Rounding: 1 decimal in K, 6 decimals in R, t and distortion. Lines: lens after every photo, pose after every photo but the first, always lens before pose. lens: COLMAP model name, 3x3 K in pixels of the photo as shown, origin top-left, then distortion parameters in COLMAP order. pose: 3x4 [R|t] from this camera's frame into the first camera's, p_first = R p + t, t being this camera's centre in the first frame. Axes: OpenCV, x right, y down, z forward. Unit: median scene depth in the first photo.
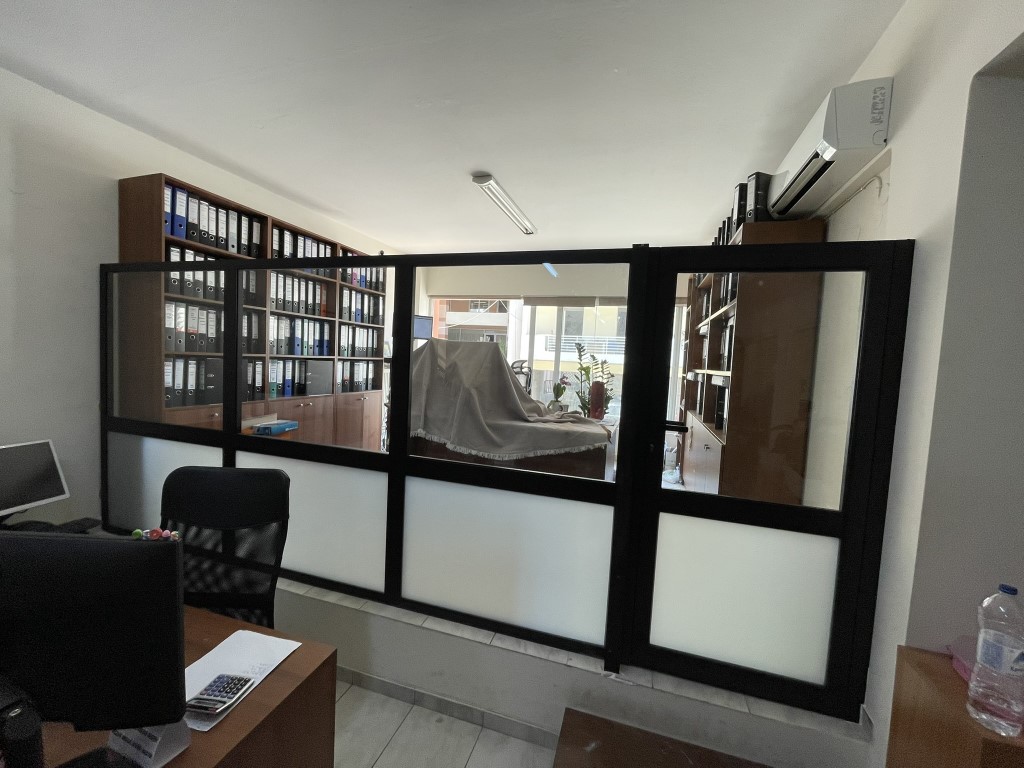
lens RADIAL K [[420.5, 0, 512.0], [0, 420.5, 384.0], [0, 0, 1]] dist [-0.002095, -0.000056]
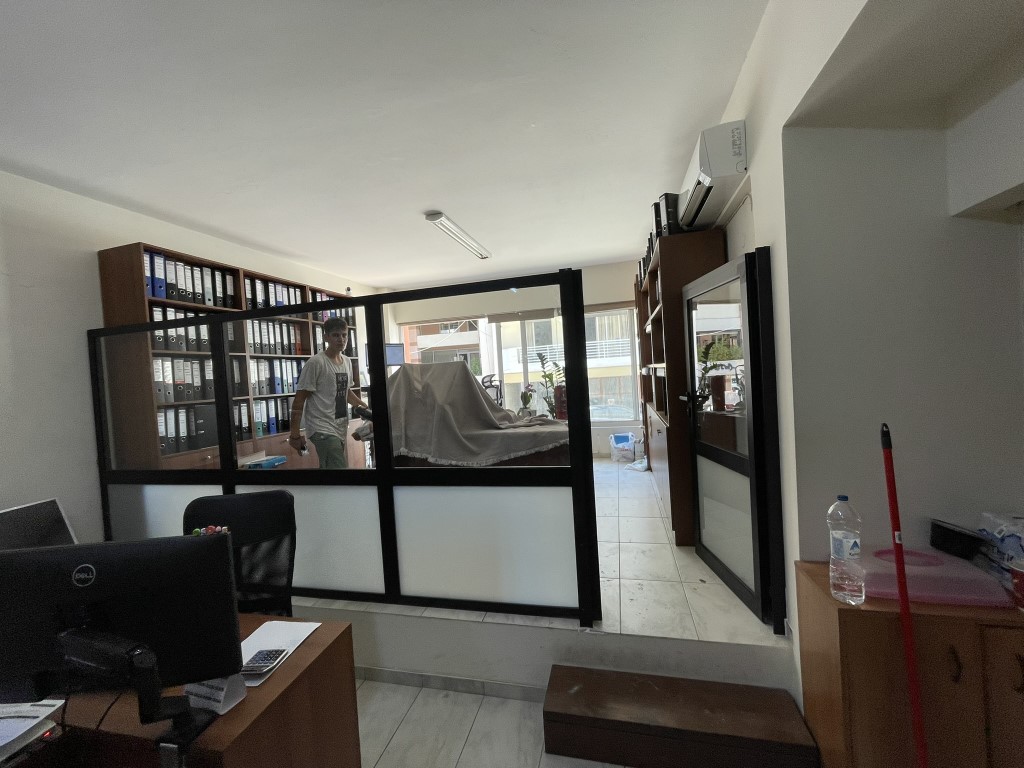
lens RADIAL K [[420.5, 0, 512.0], [0, 420.5, 384.0], [0, 0, 1]] dist [-0.002095, -0.000056]
pose [[0.992008, -0.114807, 0.052348, 0.026144], [0.116590, 0.992652, -0.032383, 0.012403], [-0.048245, 0.038227, 0.998104, -0.110195]]
